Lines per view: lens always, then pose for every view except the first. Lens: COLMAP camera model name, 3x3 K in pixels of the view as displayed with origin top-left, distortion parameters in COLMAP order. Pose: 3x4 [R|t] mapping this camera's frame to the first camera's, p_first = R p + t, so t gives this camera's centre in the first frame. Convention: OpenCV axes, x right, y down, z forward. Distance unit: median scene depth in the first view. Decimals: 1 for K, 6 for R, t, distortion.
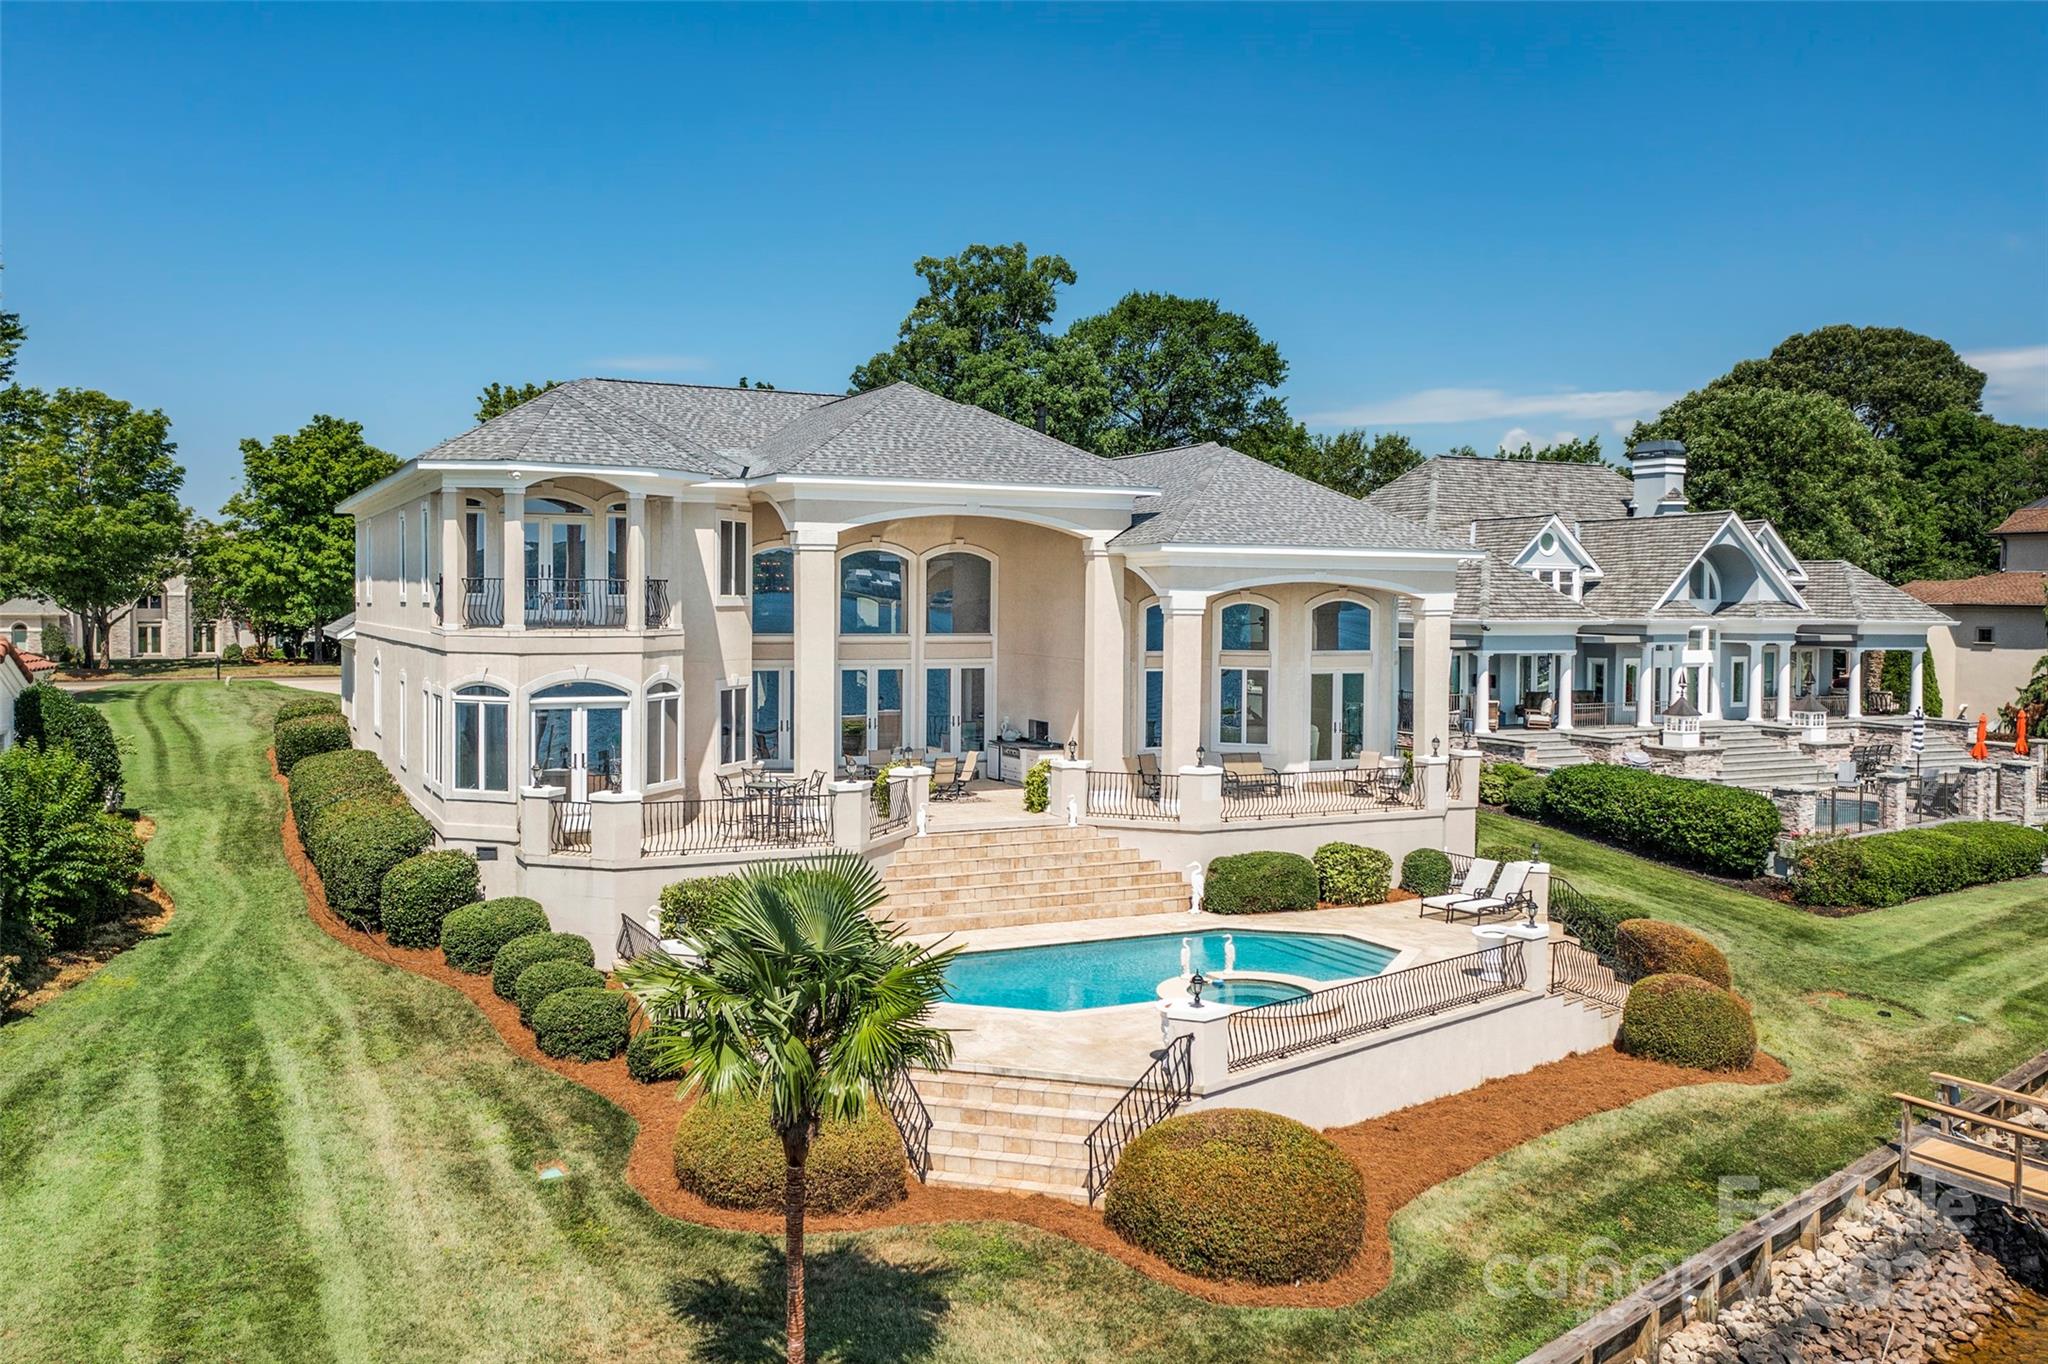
lens RADIAL K [[1639.8, 0, 1024.1], [0, 1639.8, 645.4], [0, 0, 1]] dist [0.011257, 0.000769]
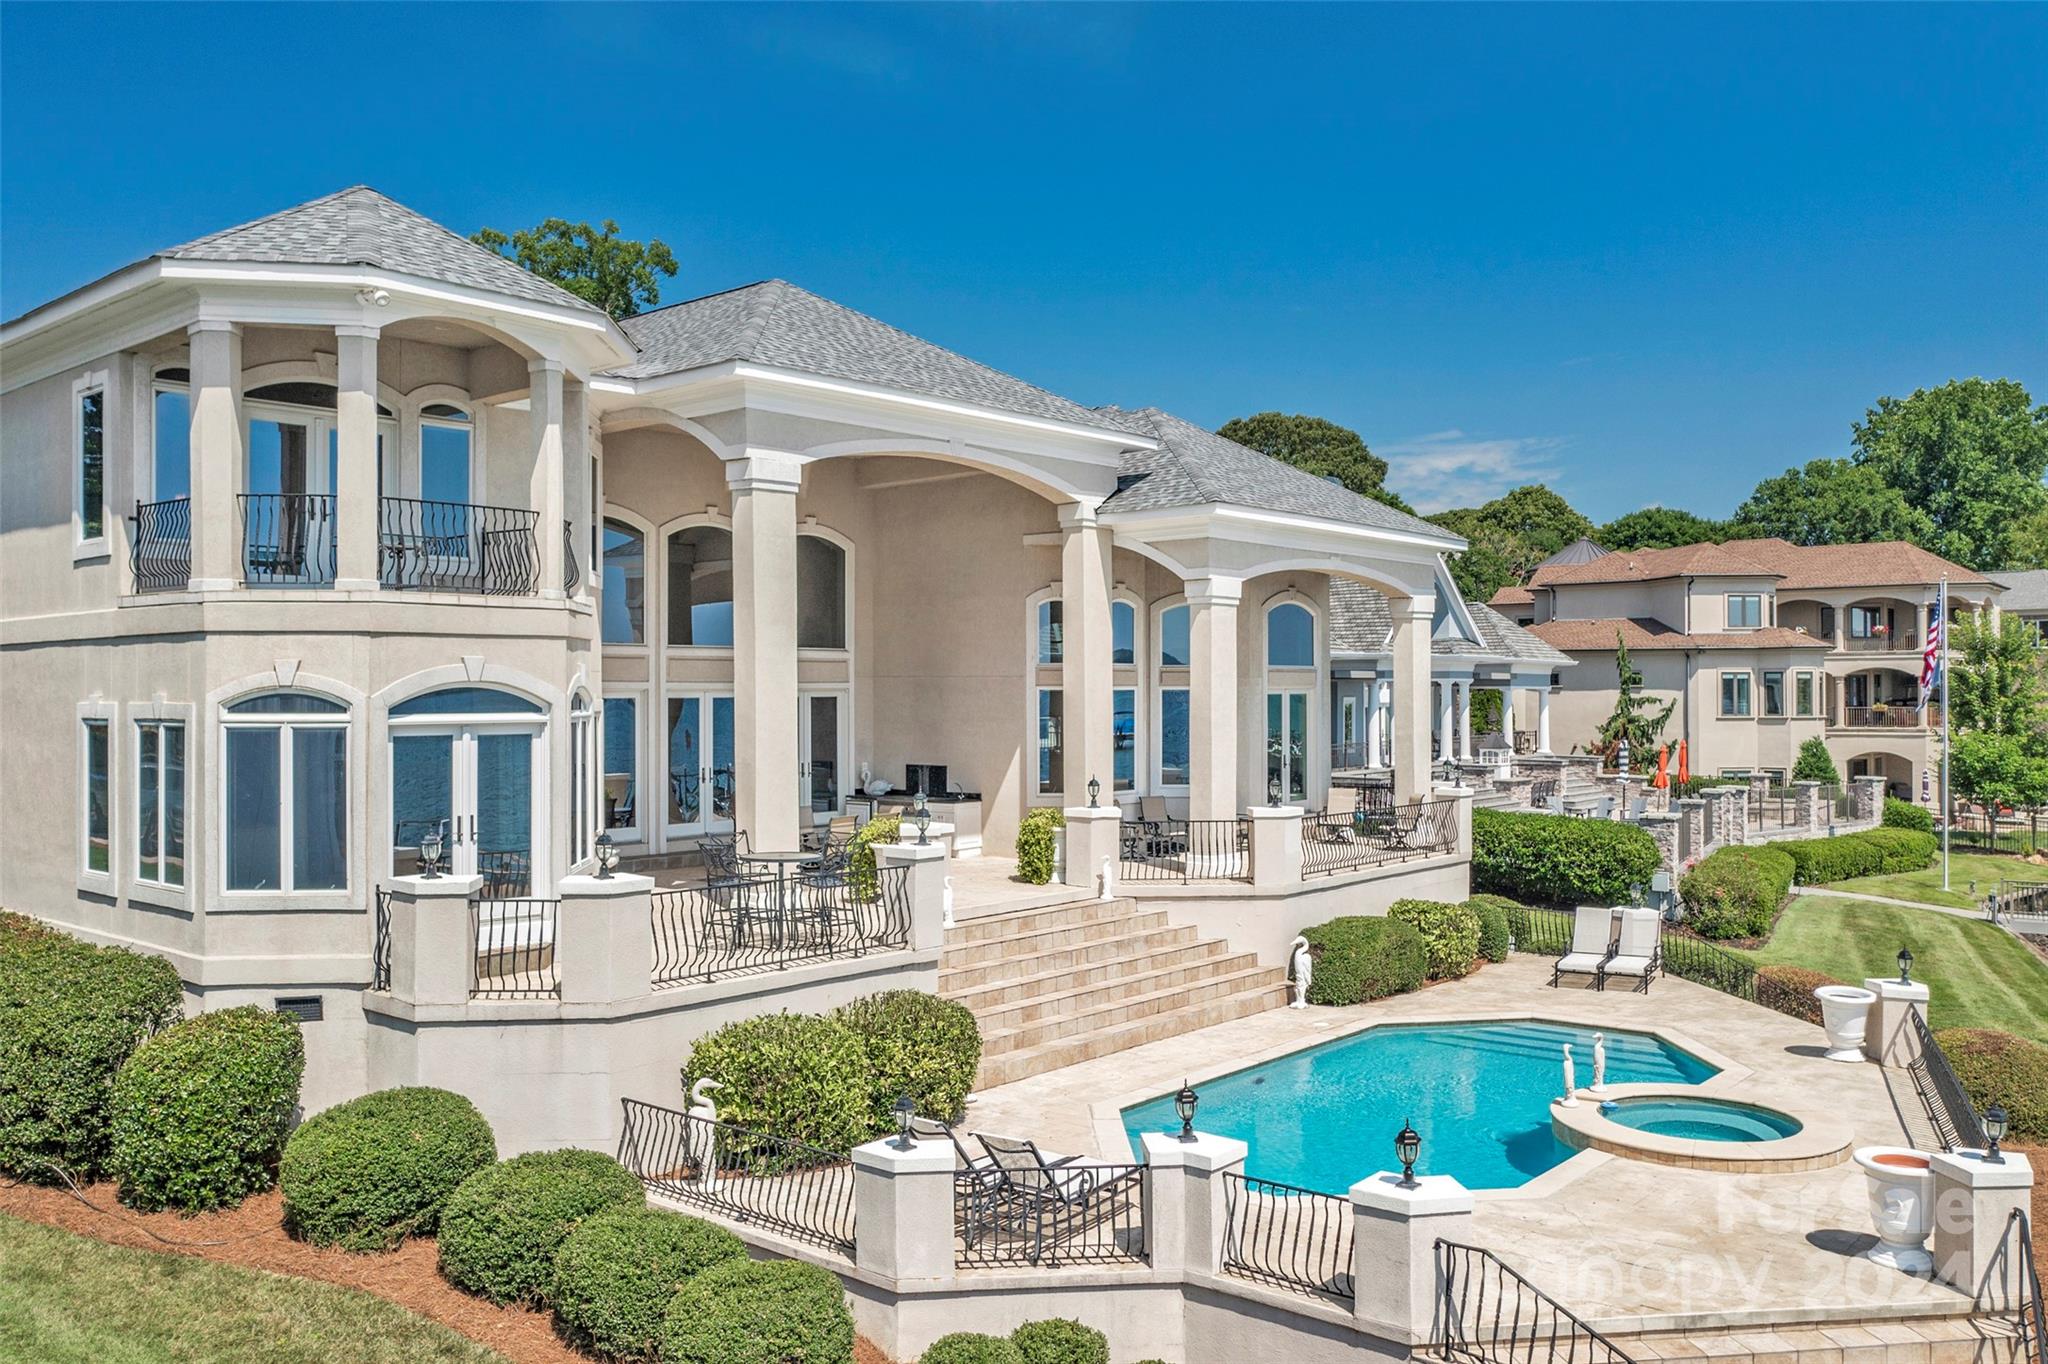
lens RADIAL K [[1604.7, 0, 1024.0], [0, 1604.7, 682.0], [0, 0, 1]] dist [-0.017752, 0.000881]
pose [[0.922789, -0.008726, 0.385206, -0.282373], [0.020696, 0.999423, -0.026939, 0.036203], [-0.384749, 0.032832, 0.922437, 0.391526]]
